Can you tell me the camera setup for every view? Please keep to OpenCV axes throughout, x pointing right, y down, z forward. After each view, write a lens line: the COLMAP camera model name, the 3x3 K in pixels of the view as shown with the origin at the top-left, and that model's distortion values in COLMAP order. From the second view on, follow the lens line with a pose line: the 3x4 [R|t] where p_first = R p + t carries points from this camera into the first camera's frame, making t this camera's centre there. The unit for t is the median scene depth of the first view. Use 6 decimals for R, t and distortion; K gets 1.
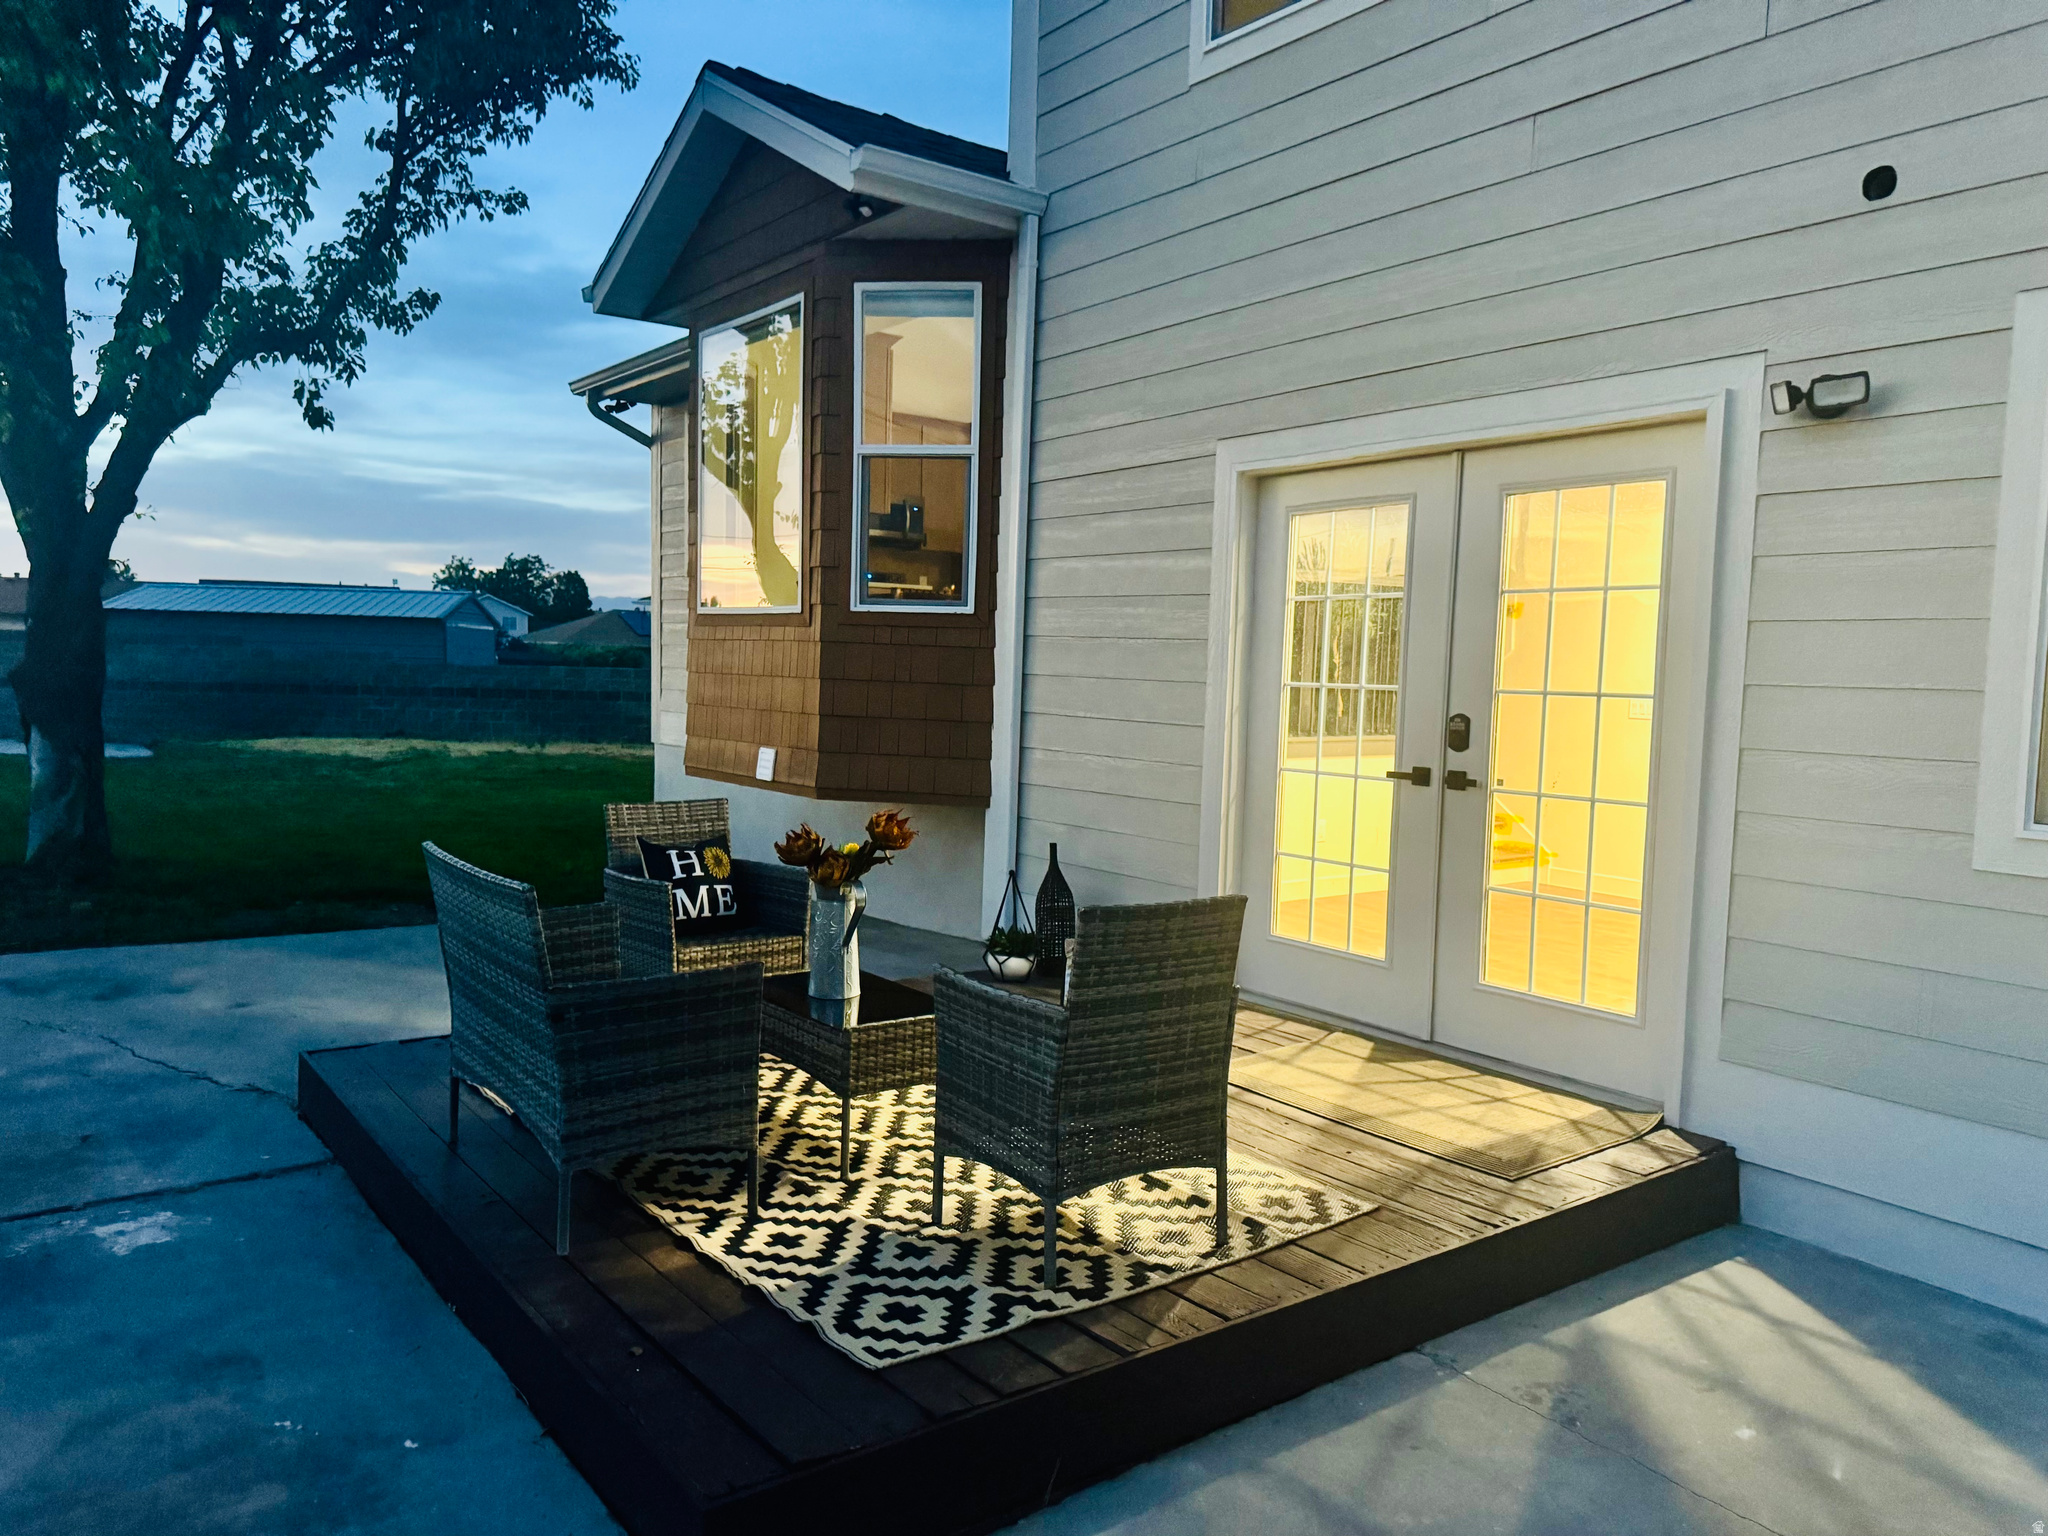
lens RADIAL K [[1486.2, 0, 1023.6], [0, 1486.2, 766.5], [0, 0, 1]] dist [0.031657, -0.018225]
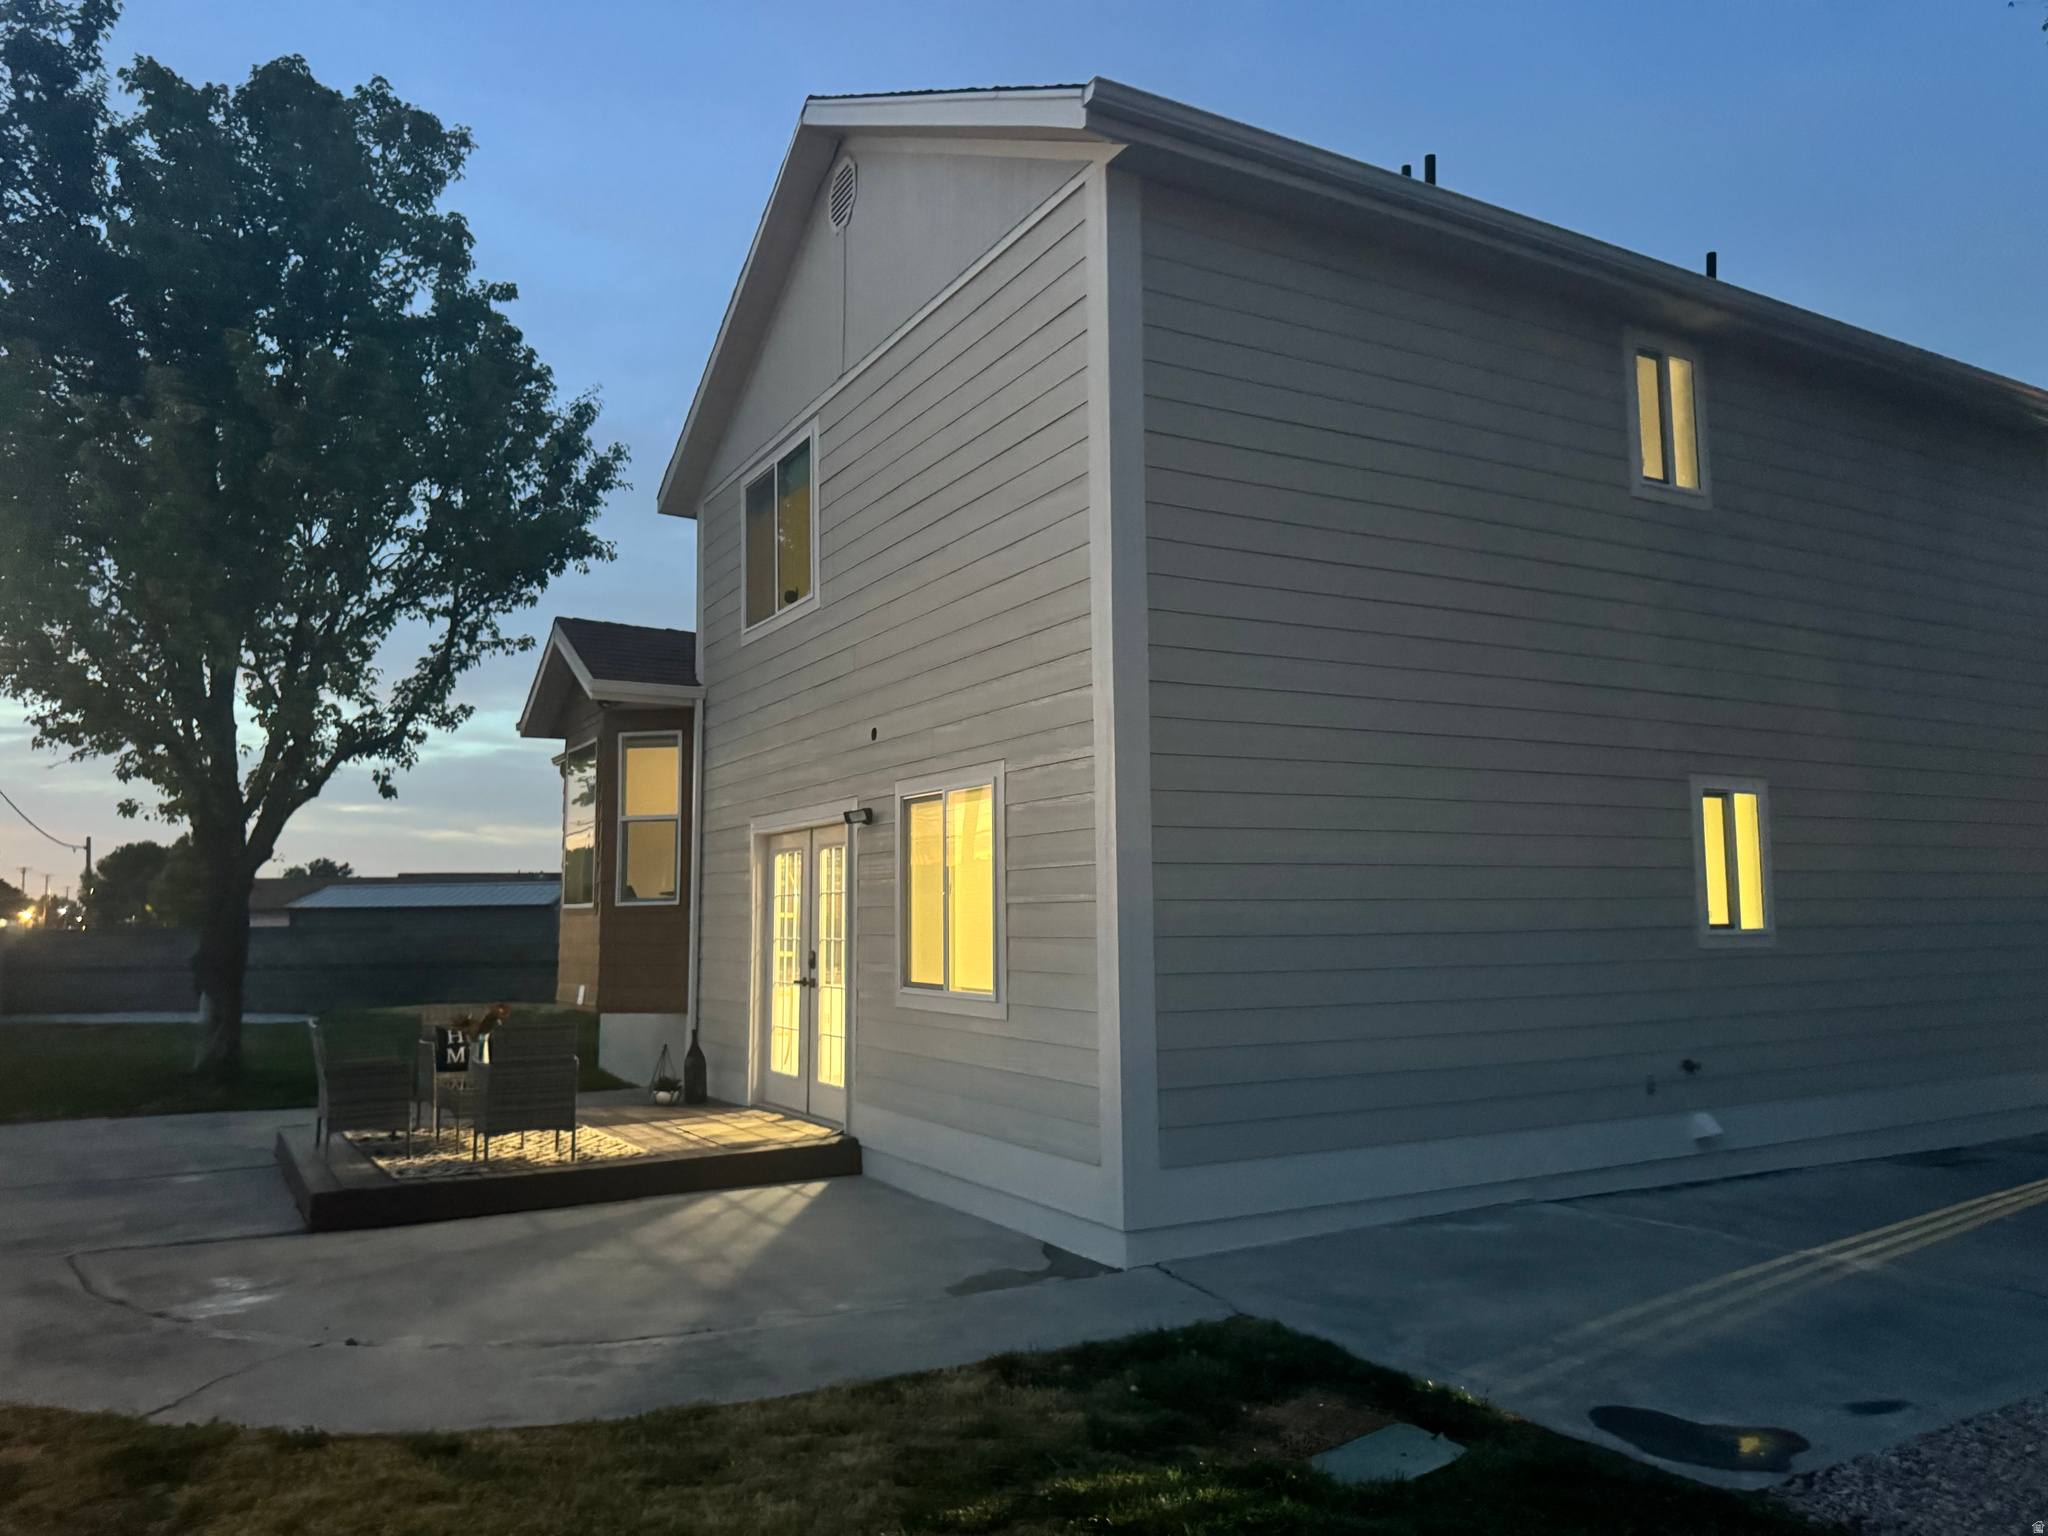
lens RADIAL K [[1486.2, 0, 1037.0], [0, 1486.2, 777.1], [0, 0, 1]] dist [0.031657, -0.018225]
pose [[0.993544, -0.044459, -0.104370, 0.354148], [0.026496, 0.985504, -0.167573, 0.034636], [0.110308, 0.163726, 0.980319, -0.452240]]
